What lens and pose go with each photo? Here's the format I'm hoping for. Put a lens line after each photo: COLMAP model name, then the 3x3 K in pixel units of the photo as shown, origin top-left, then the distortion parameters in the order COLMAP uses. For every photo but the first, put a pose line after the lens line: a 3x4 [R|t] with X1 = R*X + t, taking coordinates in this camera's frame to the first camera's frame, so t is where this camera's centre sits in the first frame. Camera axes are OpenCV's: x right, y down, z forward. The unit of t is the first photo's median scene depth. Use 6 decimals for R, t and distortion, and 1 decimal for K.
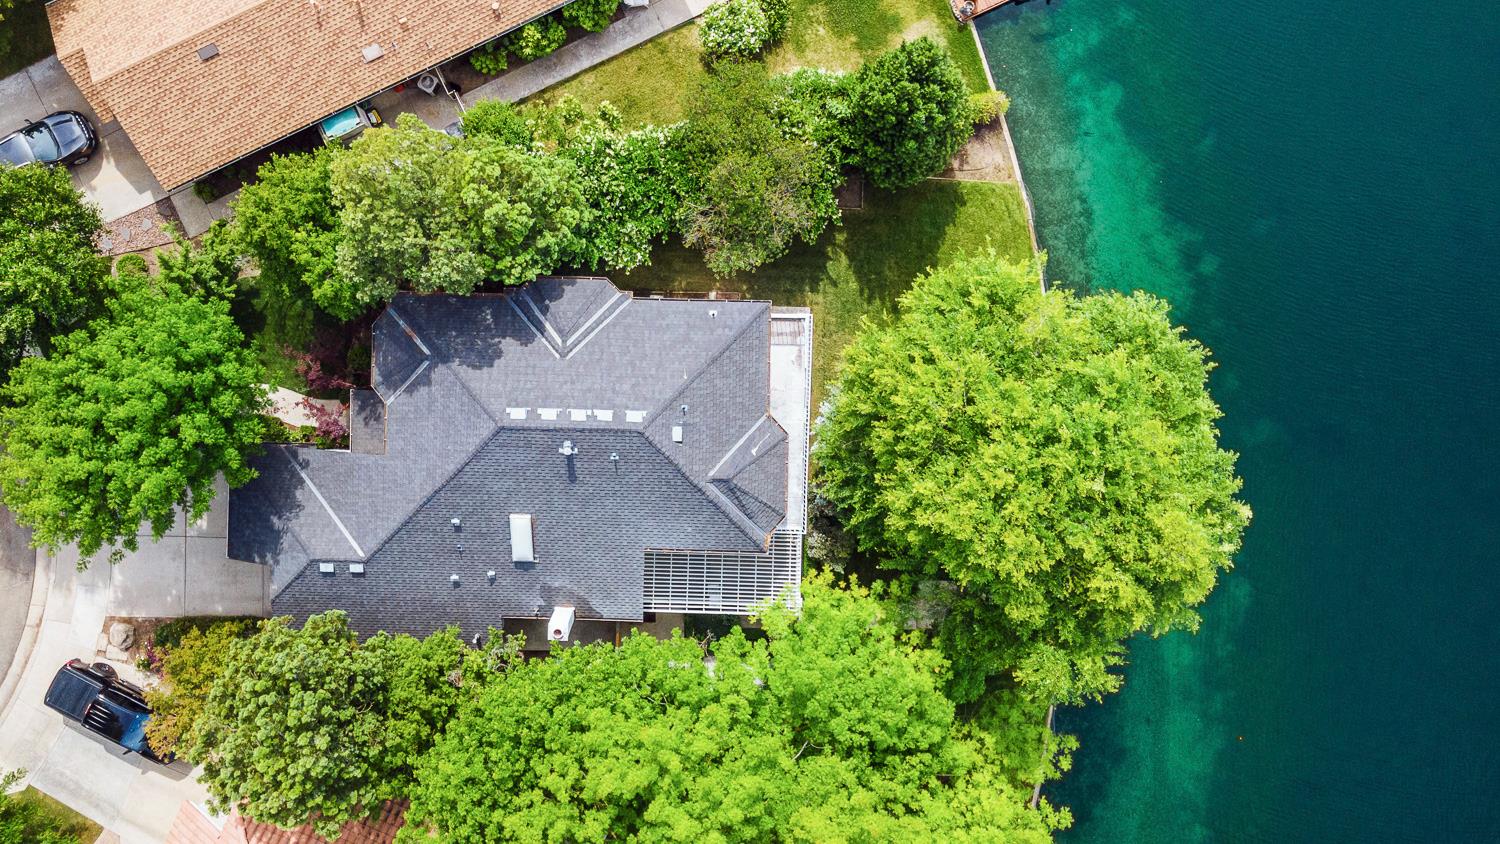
lens RADIAL K [[1213.7, 0, 664.9], [0, 1213.7, 367.9], [0, 0, 1]] dist [0.036142, -0.004780]
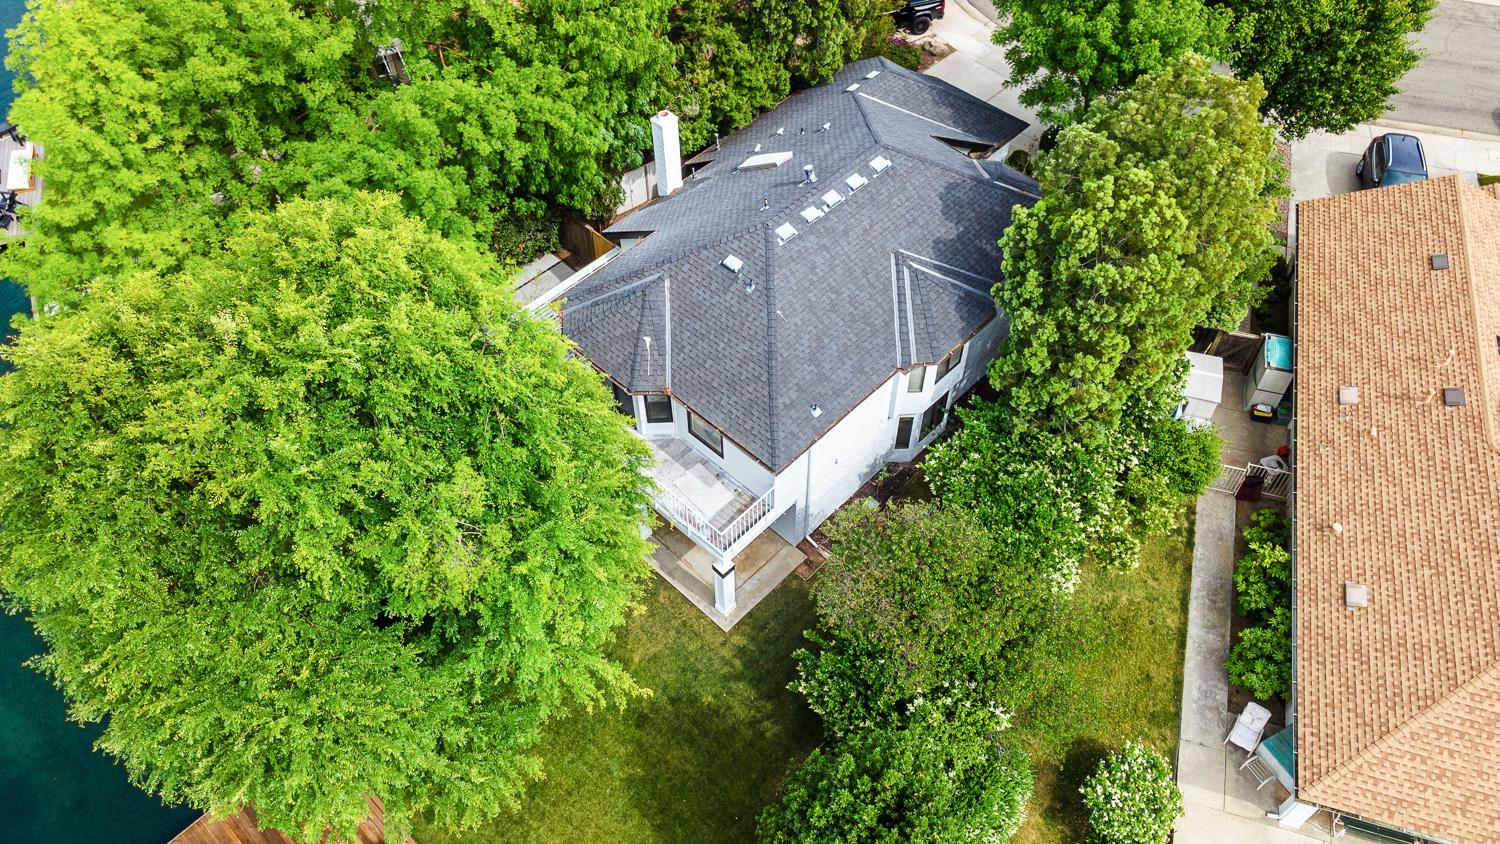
lens RADIAL K [[1109.5, 0, 745.4], [0, 1109.5, 418.5], [0, 0, 1]] dist [0.037963, 0.022545]
pose [[-0.677536, 0.581076, -0.450884, 0.376777], [-0.735489, -0.536199, 0.414182, -0.295567], [-0.001092, 0.612243, 0.790669, 0.462571]]
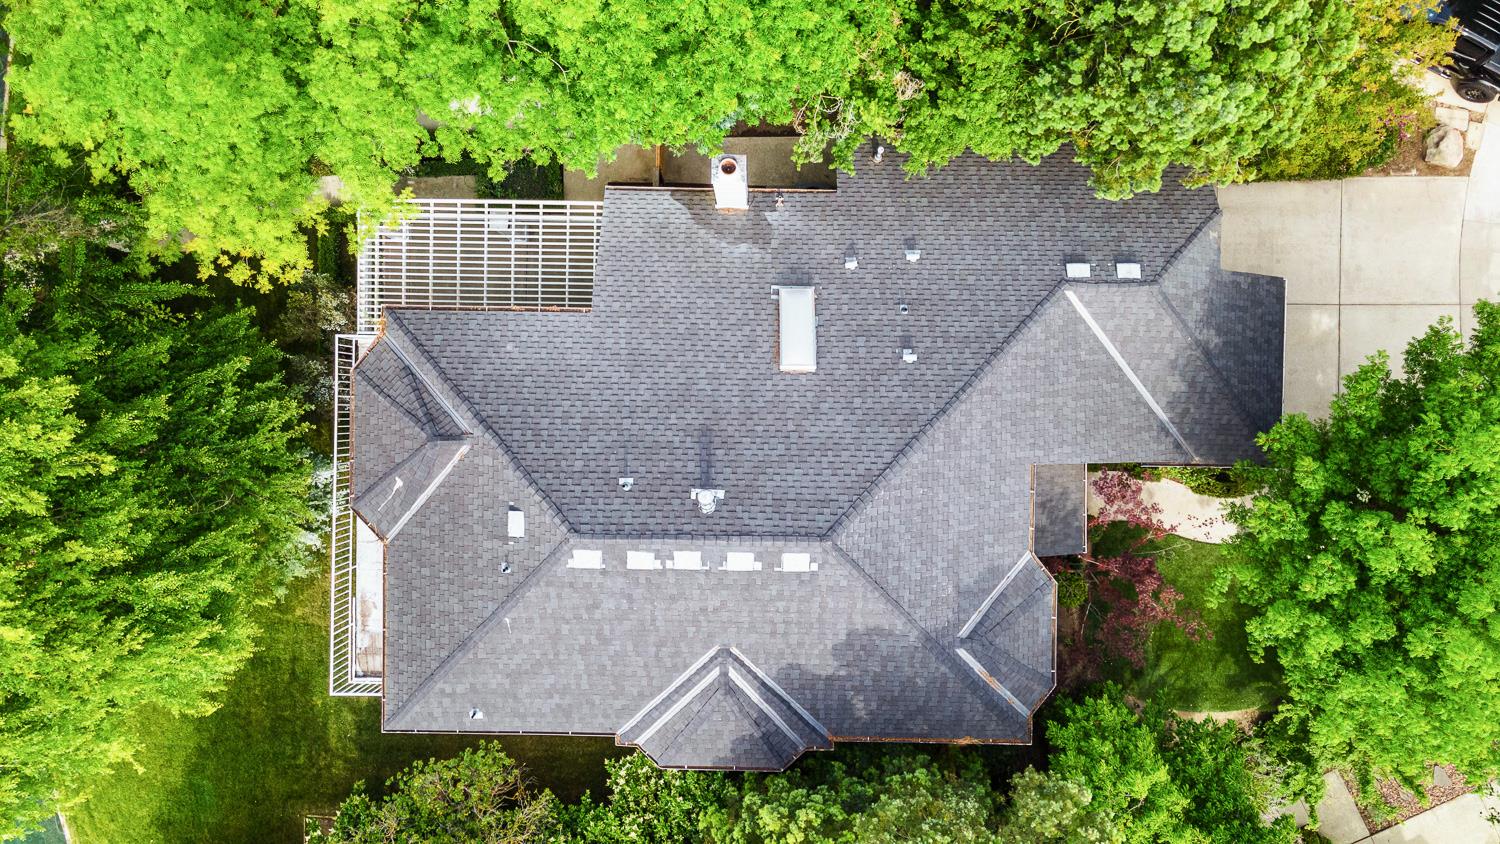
lens RADIAL K [[1109.5, 0, 744.5], [0, 1109.5, 421.7], [0, 0, 1]] dist [0.037963, 0.022545]
pose [[-0.999828, 0.012109, 0.014065, -0.099257], [-0.012392, -0.999720, -0.020157, 0.106022], [0.013817, -0.020327, 0.999698, 0.462424]]
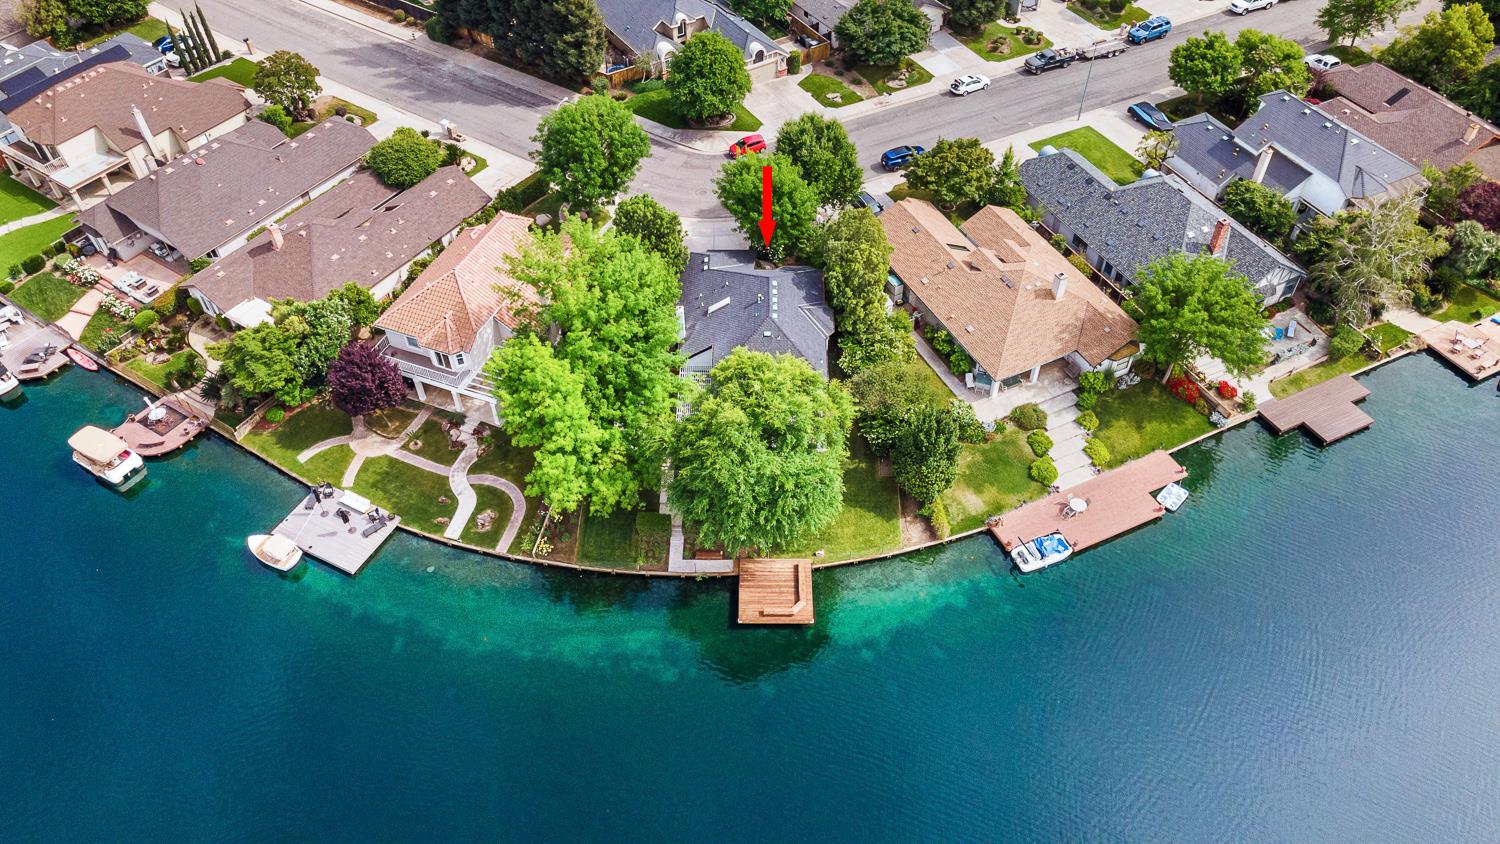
lens RADIAL K [[1109.5, 0, 753.5], [0, 1109.5, 423.7], [0, 0, 1]] dist [0.037963, 0.022545]
pose [[0.009737, 0.734906, -0.678099, 1.468235], [-0.999947, 0.004897, -0.009051, 0.094357], [-0.003331, 0.678151, 0.734915, -0.389658]]
